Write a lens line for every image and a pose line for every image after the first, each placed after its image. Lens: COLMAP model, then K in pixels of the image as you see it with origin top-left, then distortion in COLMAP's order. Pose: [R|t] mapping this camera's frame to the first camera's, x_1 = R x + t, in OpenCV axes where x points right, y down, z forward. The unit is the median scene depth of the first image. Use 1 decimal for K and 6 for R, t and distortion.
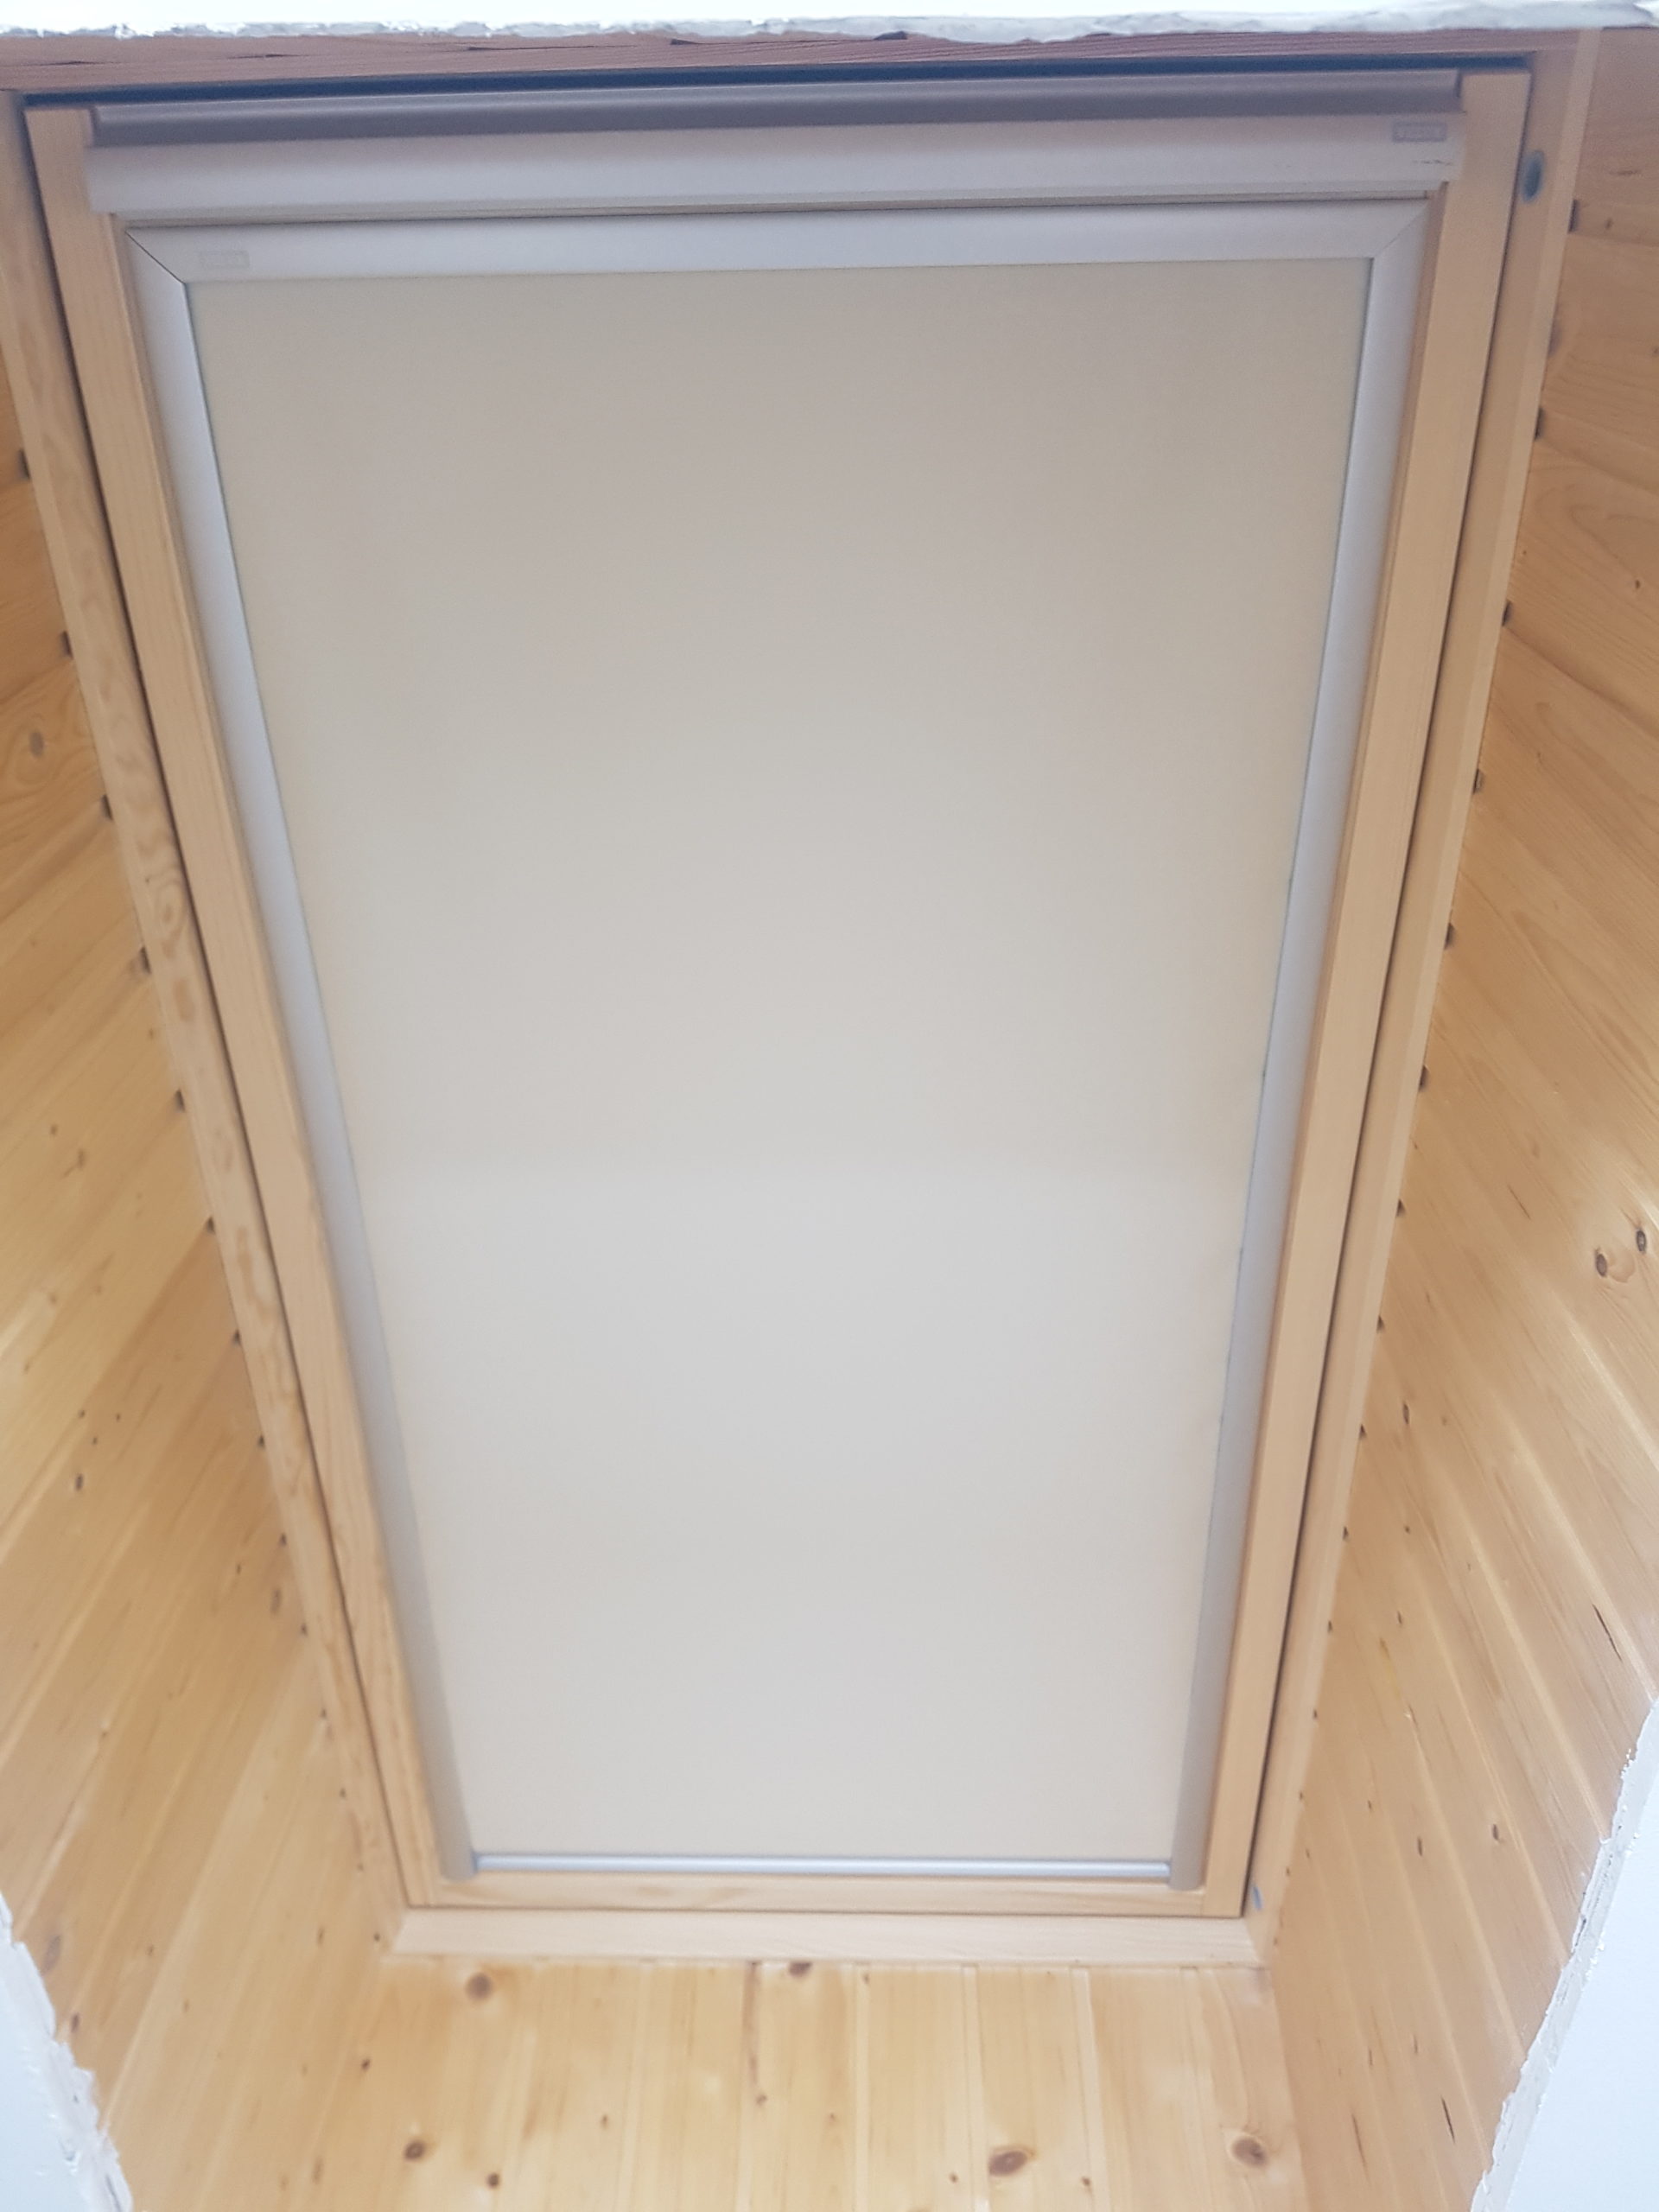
lens RADIAL K [[1761.9, 0, 828.6], [0, 1761.9, 1126.9], [0, 0, 1]] dist [0.073750, -0.116574]
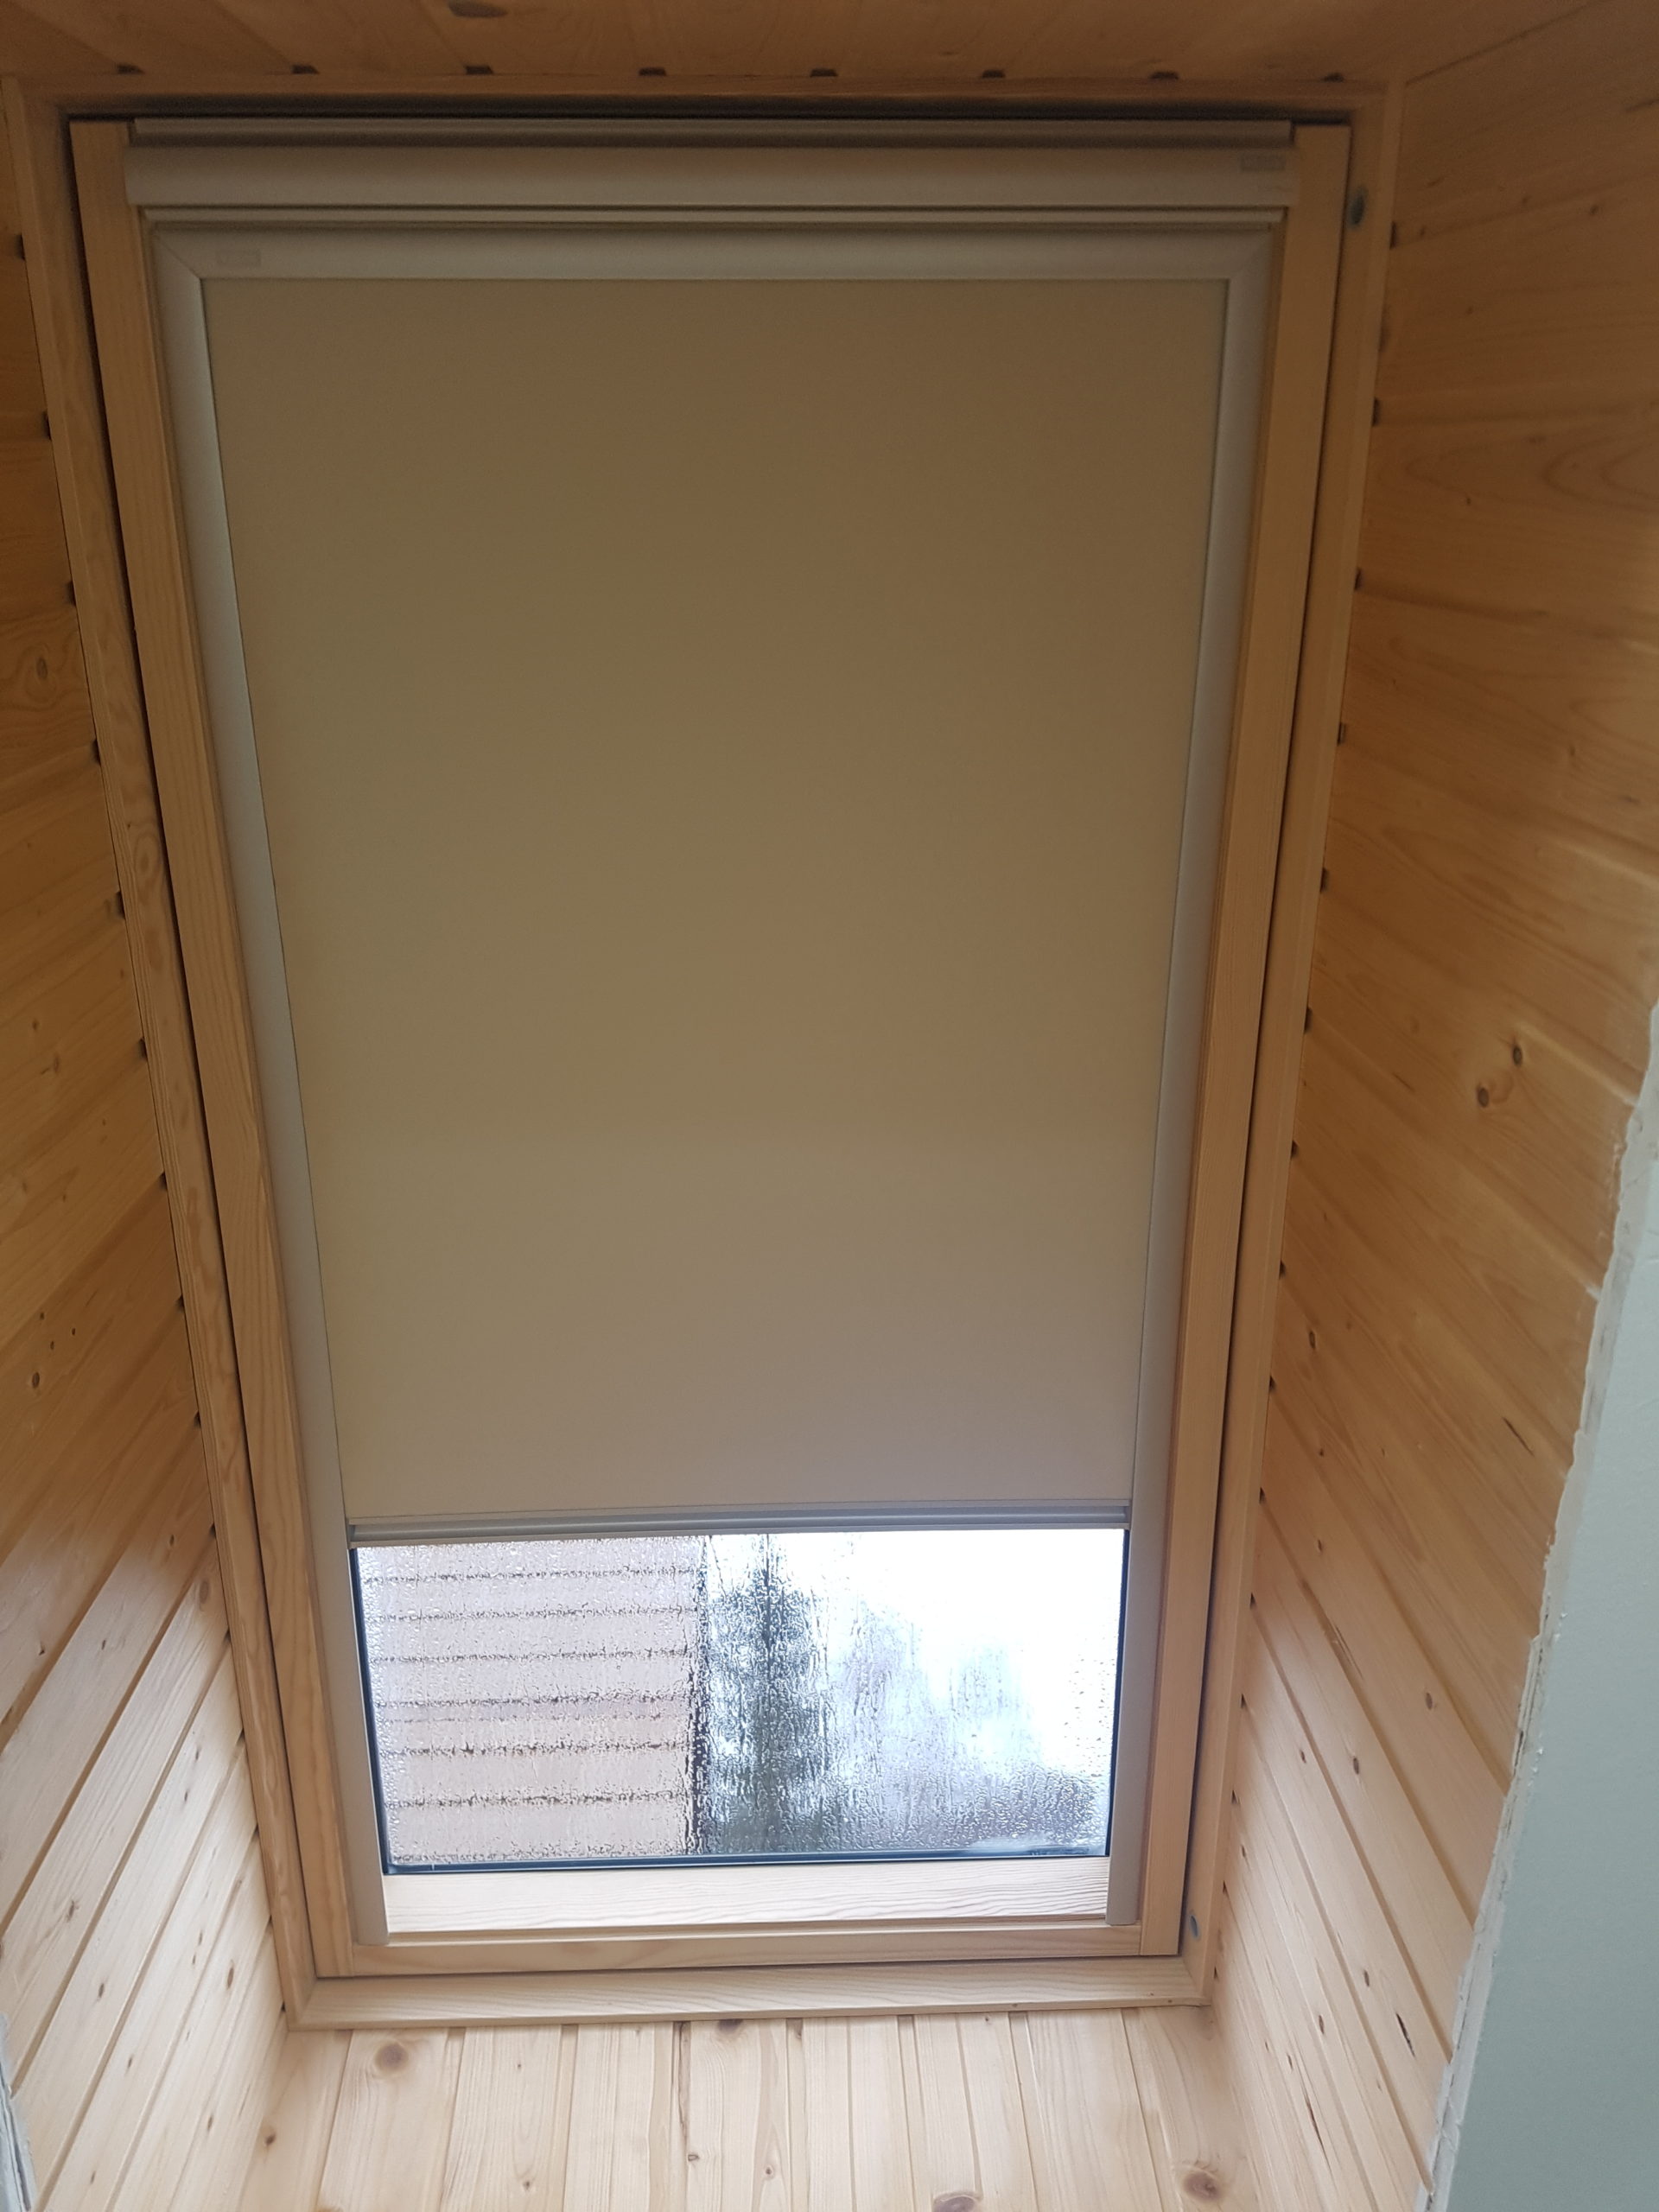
lens RADIAL K [[1723.8, 0, 829.0], [0, 1723.8, 1063.4], [0, 0, 1]] dist [0.105705, -0.152126]
pose [[0.997621, -0.006879, 0.068587, -0.038381], [0.018463, 0.985317, -0.169733, 0.194750], [-0.066412, 0.170595, 0.983101, -0.036146]]
